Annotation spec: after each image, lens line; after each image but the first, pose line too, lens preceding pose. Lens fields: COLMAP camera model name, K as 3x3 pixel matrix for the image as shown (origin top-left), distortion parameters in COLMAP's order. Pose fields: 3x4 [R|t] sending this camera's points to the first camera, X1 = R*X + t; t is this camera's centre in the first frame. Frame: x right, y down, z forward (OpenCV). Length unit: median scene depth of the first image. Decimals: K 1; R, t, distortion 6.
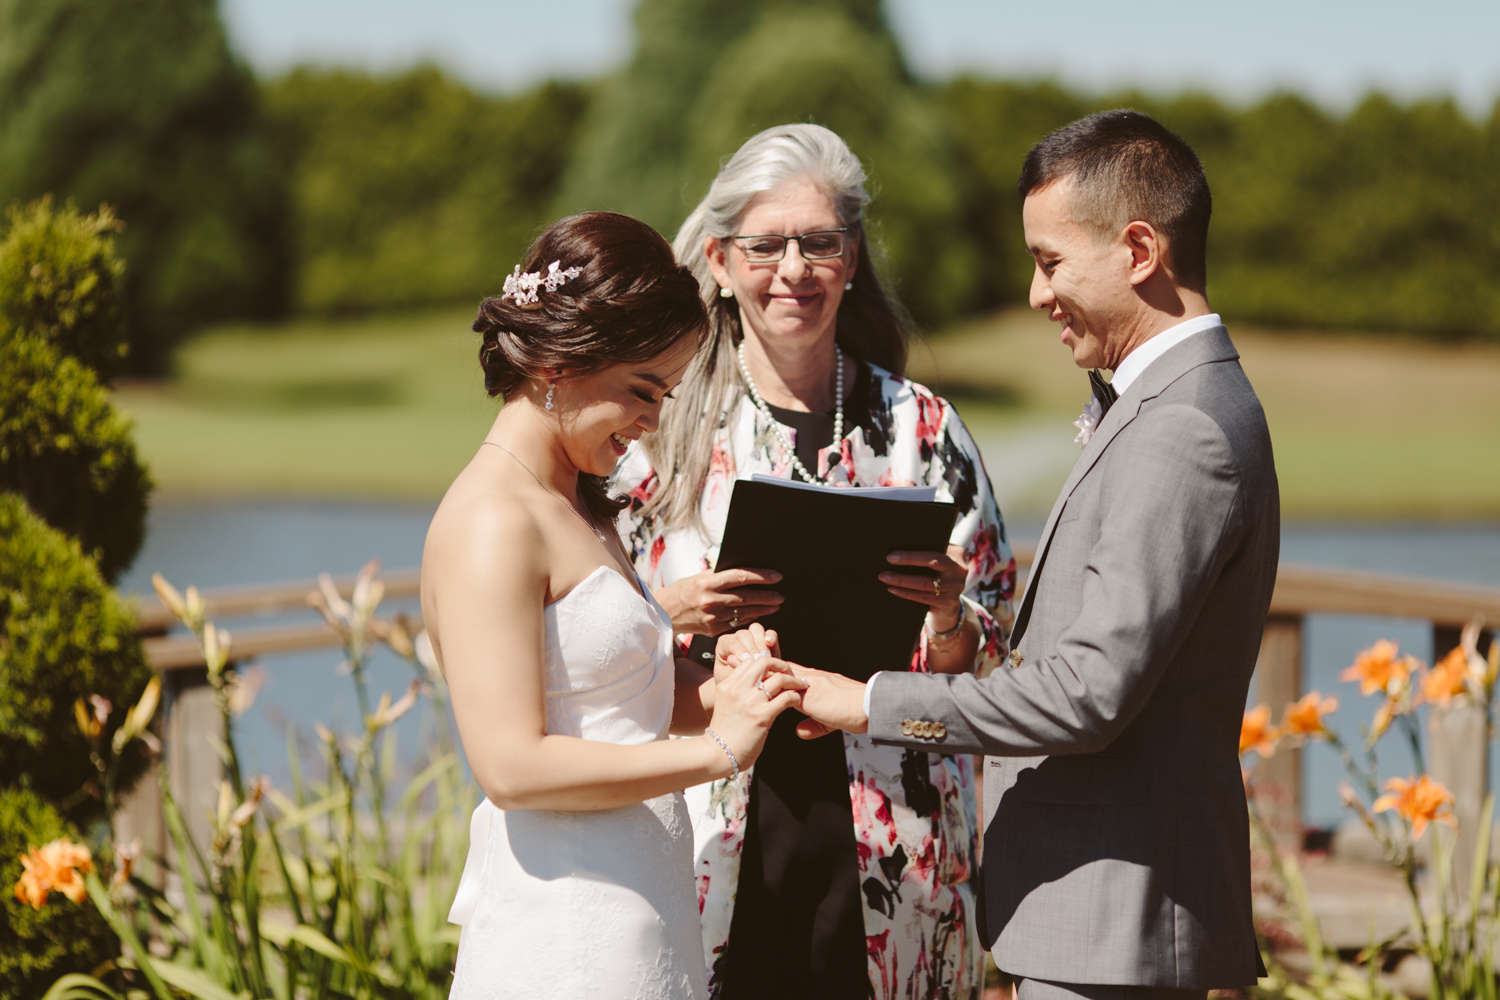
lens RADIAL K [[5714.3, 0, 751.5], [0, 5714.3, 504.9], [0, 0, 1]] dist [-0.010748, 0.000000]
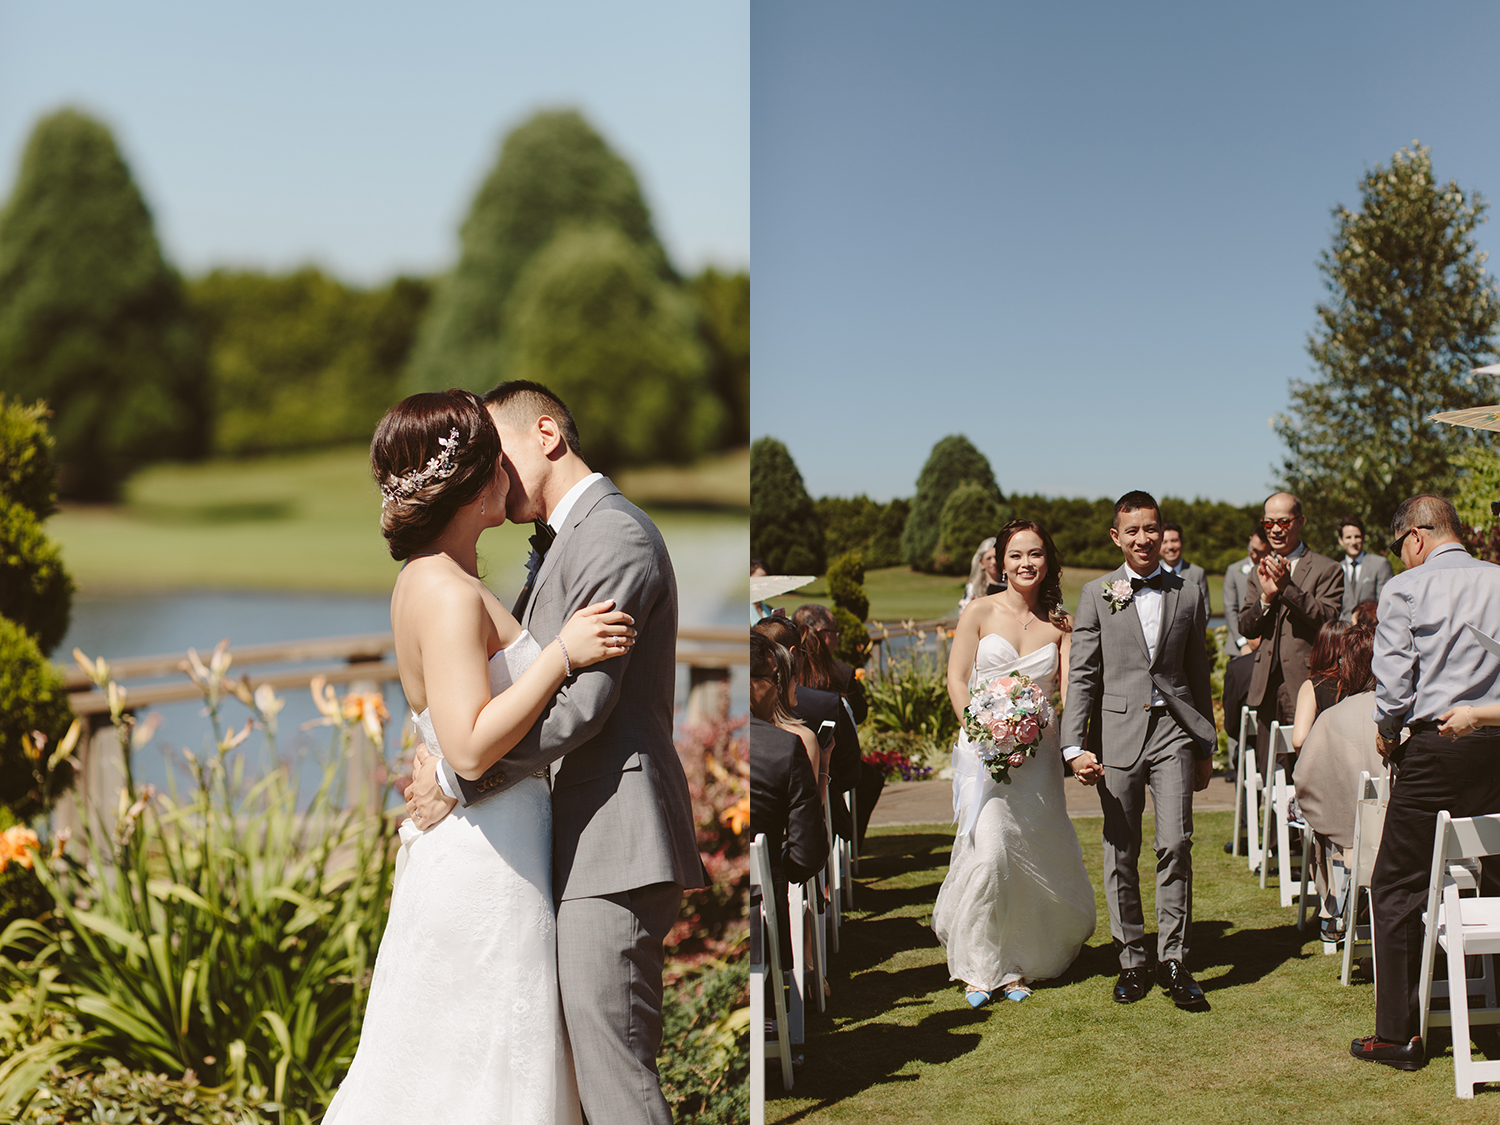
lens RADIAL K [[5705.7, 0, 748.3], [0, 5705.7, 557.1], [0, 0, 1]] dist [0.134983, 0.000000]
pose [[0.999815, -0.008115, -0.017440, 0.095205], [0.008096, 0.999967, -0.001174, -0.008578], [0.017449, 0.001032, 0.999847, -0.474340]]
